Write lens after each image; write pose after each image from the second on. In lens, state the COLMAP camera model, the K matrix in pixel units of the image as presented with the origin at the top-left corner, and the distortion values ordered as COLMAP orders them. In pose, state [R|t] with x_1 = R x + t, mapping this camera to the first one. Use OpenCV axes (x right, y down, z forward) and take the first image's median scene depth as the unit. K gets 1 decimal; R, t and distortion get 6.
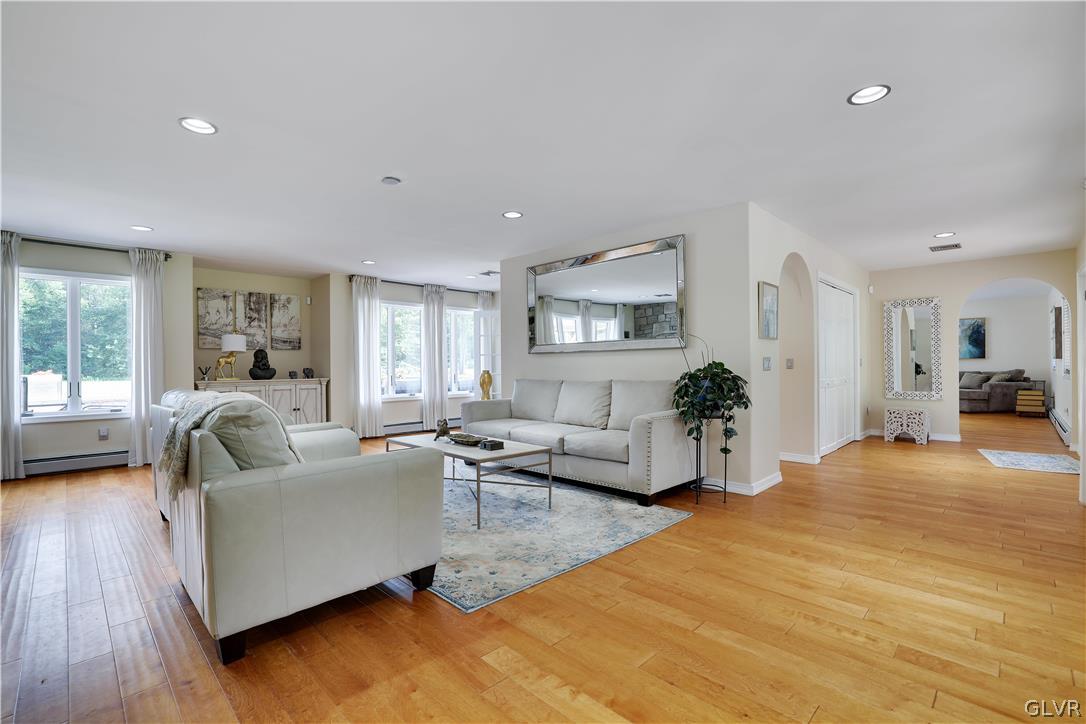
lens RADIAL K [[478.6, 0, 544.6], [0, 478.6, 367.2], [0, 0, 1]] dist [-0.014432, 0.002914]
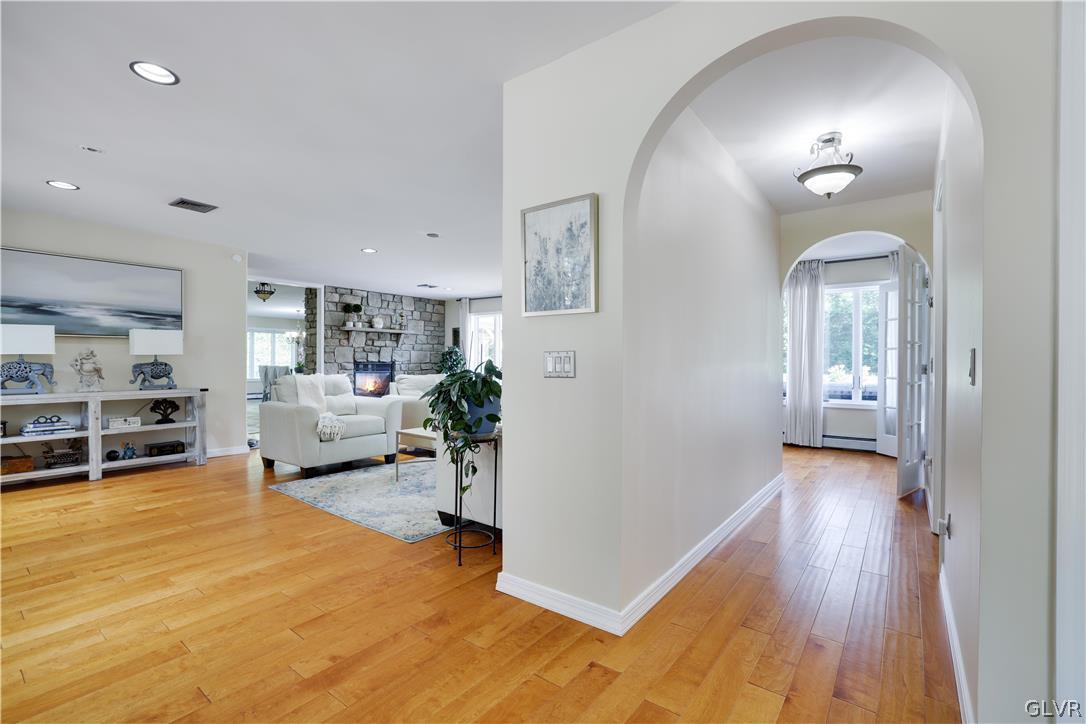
lens RADIAL K [[478.6, 0, 542.7], [0, 478.6, 364.7], [0, 0, 1]] dist [-0.014432, 0.002914]
pose [[0.132839, 0.011336, -0.991073, 1.488232], [-0.006613, 0.999922, 0.010551, -0.020002], [0.991116, 0.005153, 0.132904, 1.417002]]
